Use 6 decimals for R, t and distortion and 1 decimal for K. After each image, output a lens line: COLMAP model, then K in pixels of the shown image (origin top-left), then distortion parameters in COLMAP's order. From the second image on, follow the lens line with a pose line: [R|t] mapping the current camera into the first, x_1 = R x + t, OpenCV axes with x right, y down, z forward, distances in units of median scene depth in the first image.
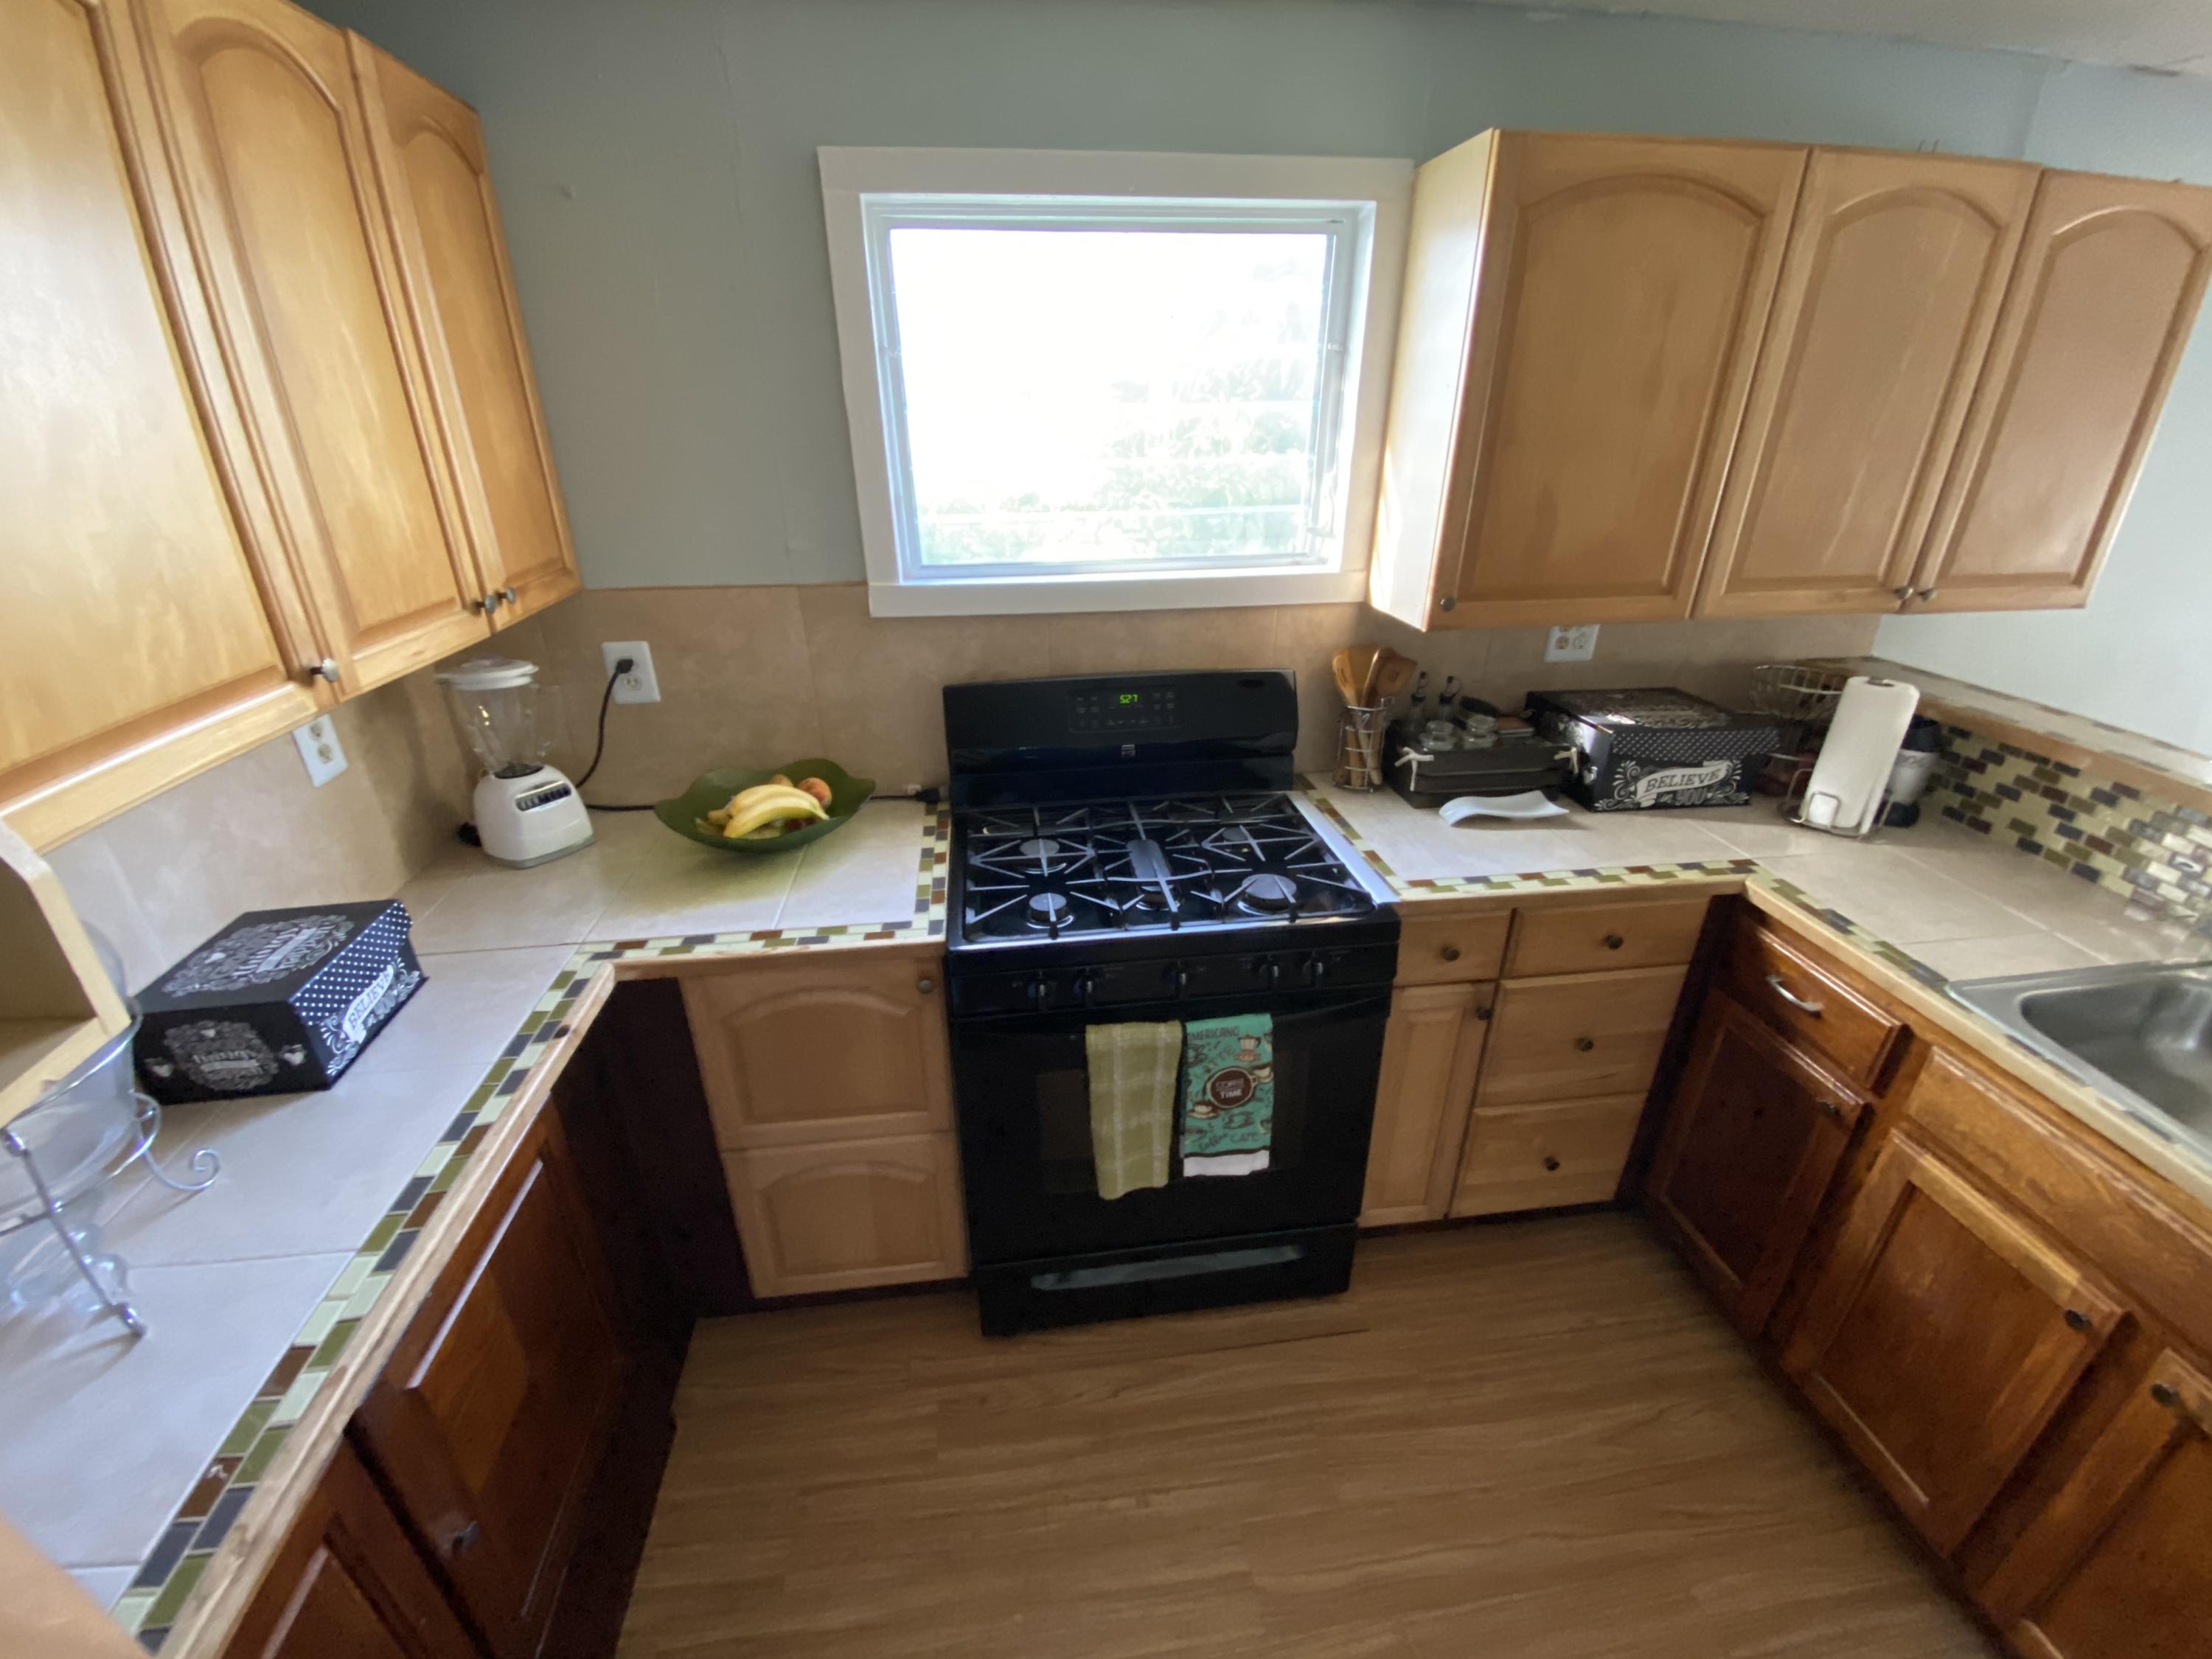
lens RADIAL K [[906.6, 0, 1097.3], [0, 906.6, 833.4], [0, 0, 1]] dist [0.018290, -0.018013]
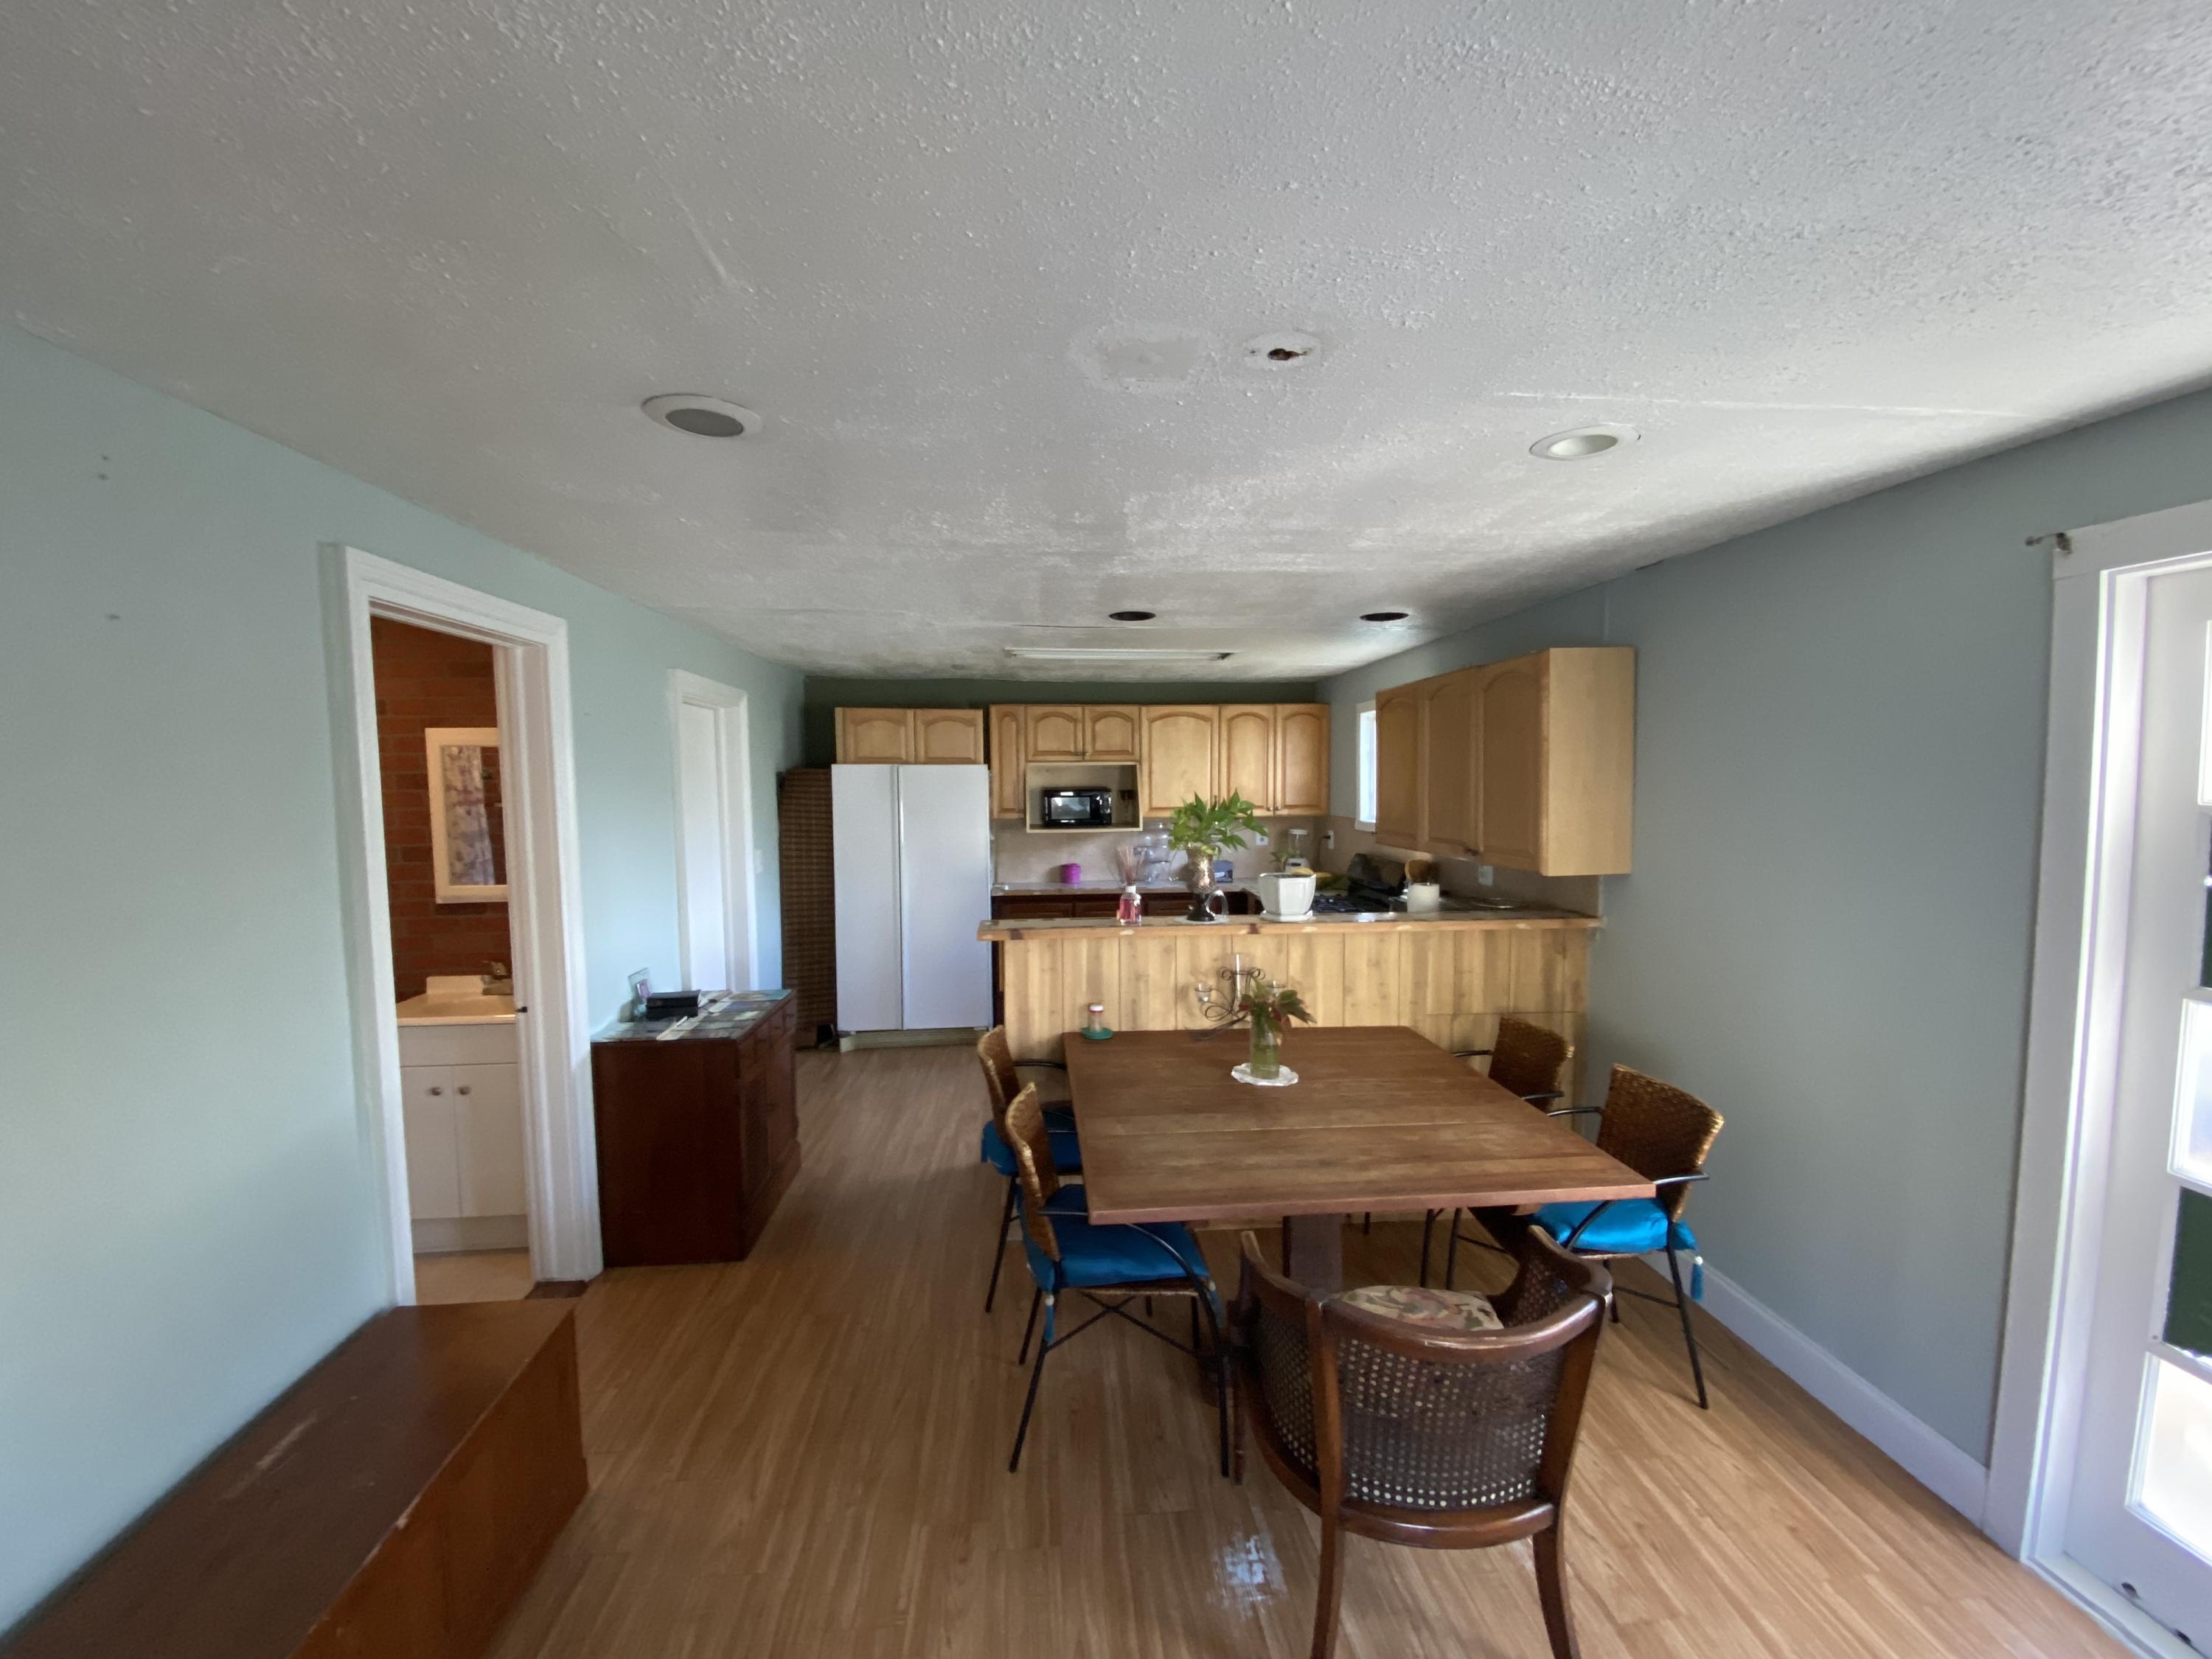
lens RADIAL K [[906.6, 0, 1097.3], [0, 906.6, 833.4], [0, 0, 1]] dist [0.018290, -0.018013]
pose [[-0.057117, 0.074391, -0.995592, 3.280241], [-0.412231, 0.906485, 0.091383, -0.171832], [0.909287, 0.415634, -0.021110, 0.319537]]
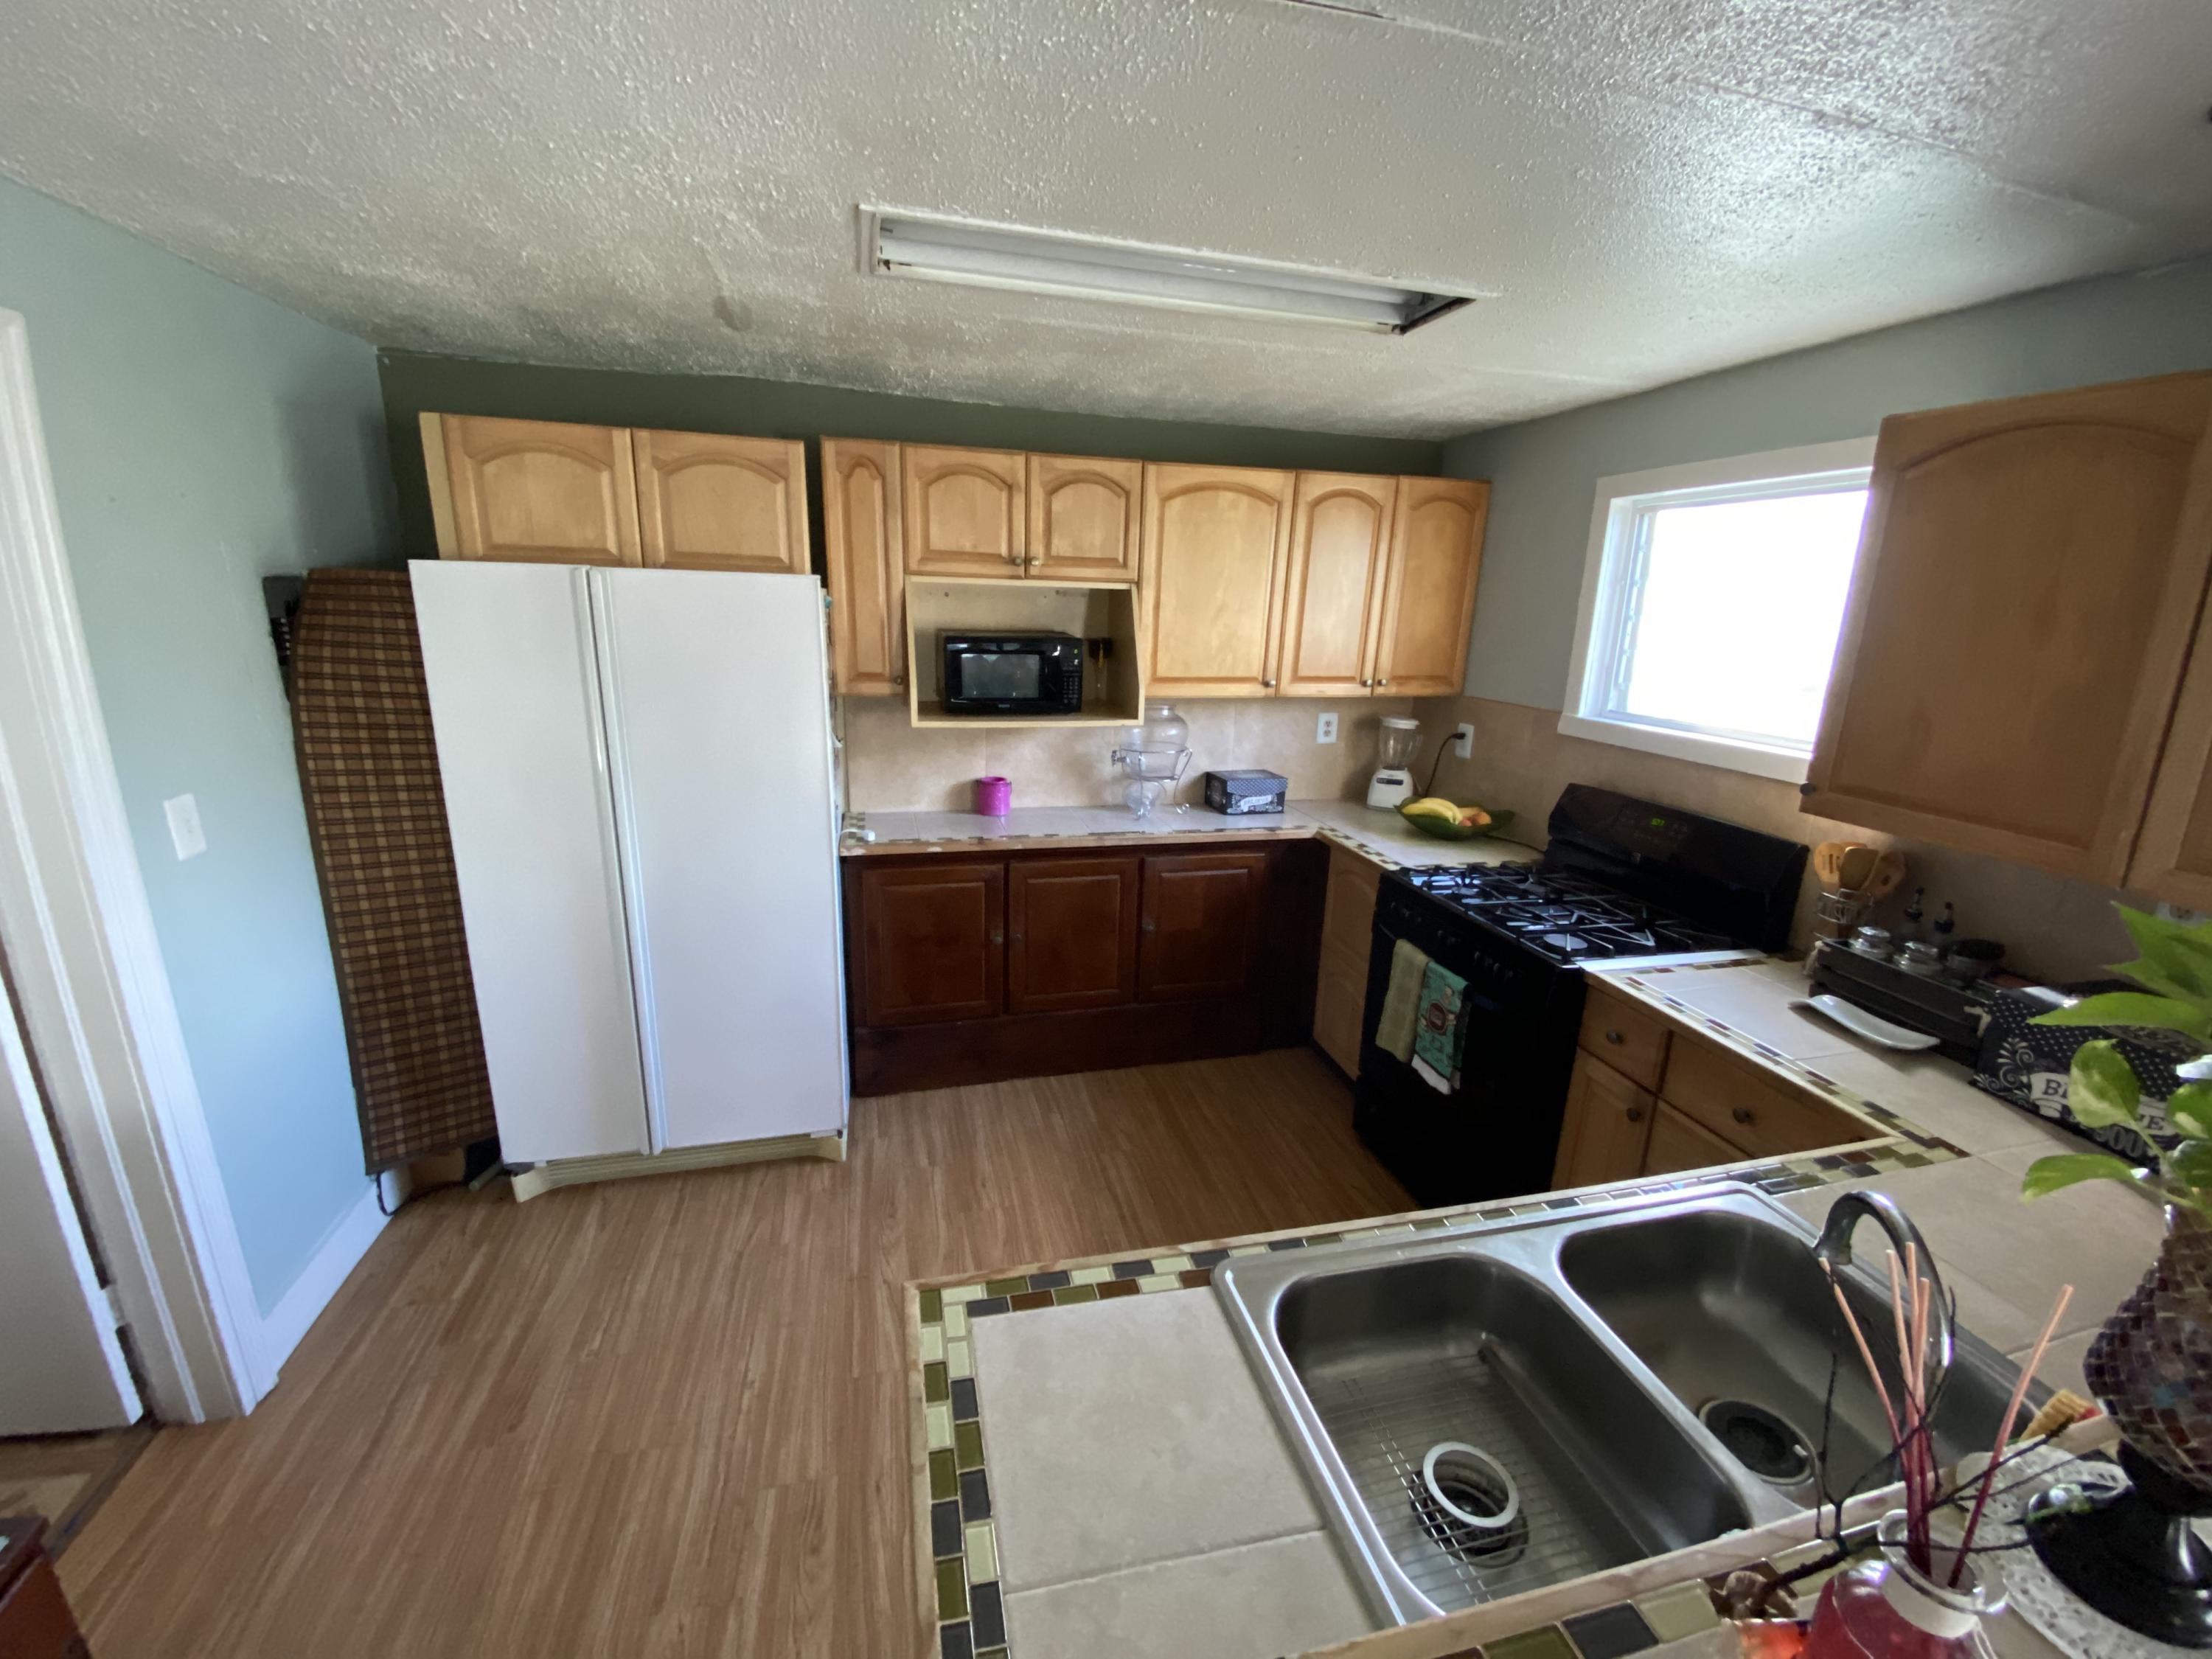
lens RADIAL K [[883.9, 0, 1088.9], [0, 883.9, 832.5], [0, 0, 1]] dist [0.017016, -0.019490]
pose [[0.100471, 0.264498, -0.959138, 1.371514], [-0.442496, 0.875306, 0.195028, -0.029054], [0.891124, 0.404820, 0.204983, 0.018071]]
